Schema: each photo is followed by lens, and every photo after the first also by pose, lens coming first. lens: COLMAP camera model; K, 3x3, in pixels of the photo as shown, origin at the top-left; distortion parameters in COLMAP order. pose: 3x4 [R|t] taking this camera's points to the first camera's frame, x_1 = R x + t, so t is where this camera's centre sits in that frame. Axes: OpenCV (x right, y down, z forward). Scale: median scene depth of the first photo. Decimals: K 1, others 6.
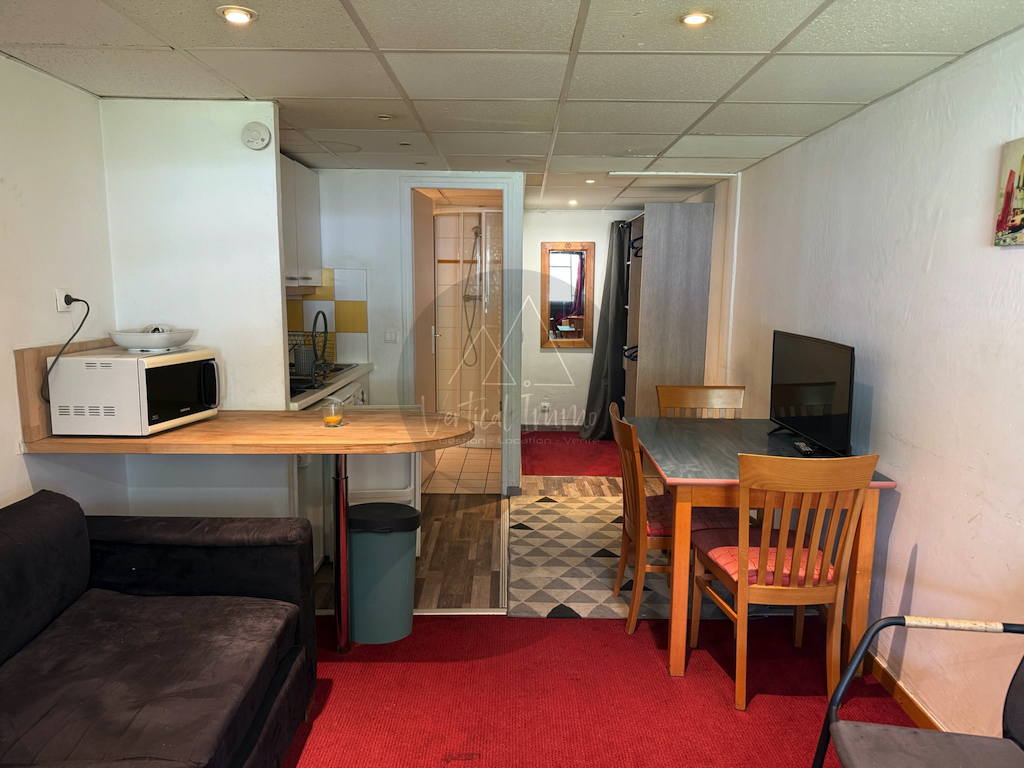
lens RADIAL K [[716.4, 0, 511.3], [0, 716.4, 393.1], [0, 0, 1]] dist [-0.002525, -0.005771]
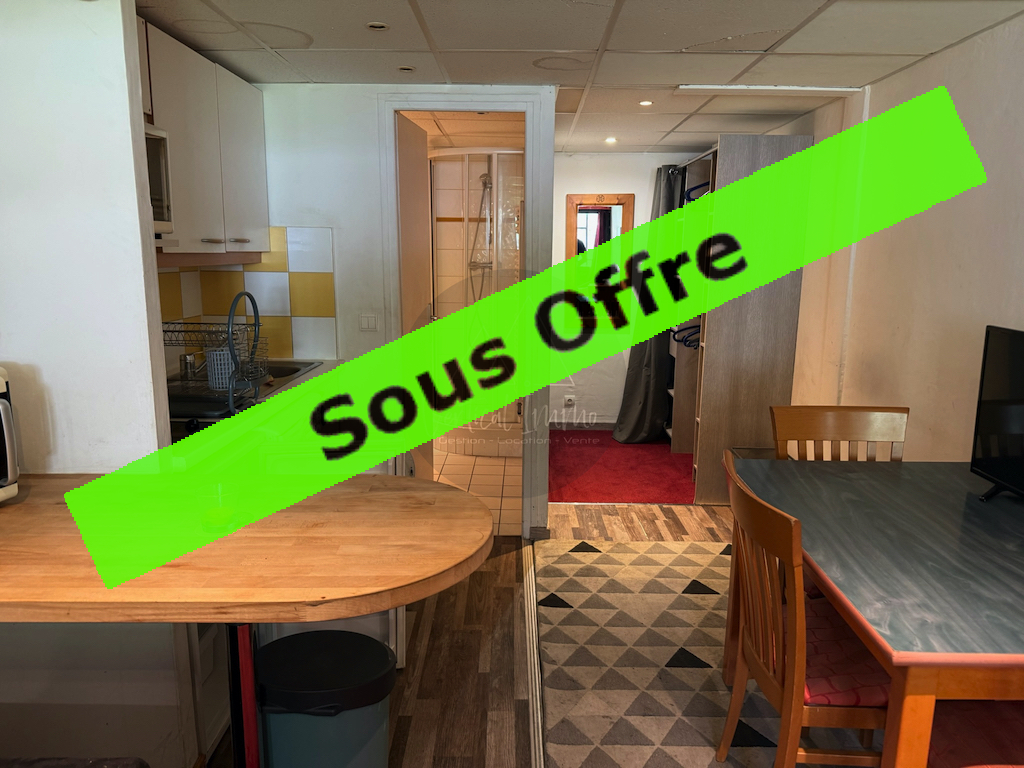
lens RADIAL K [[726.3, 0, 509.8], [0, 726.3, 383.1], [0, 0, 1]] dist [-0.005968, -0.004196]
pose [[0.999956, -0.000787, -0.009305, -0.021040], [0.001103, 0.999424, 0.033933, -0.044771], [0.009273, -0.033942, 0.999381, 0.288307]]
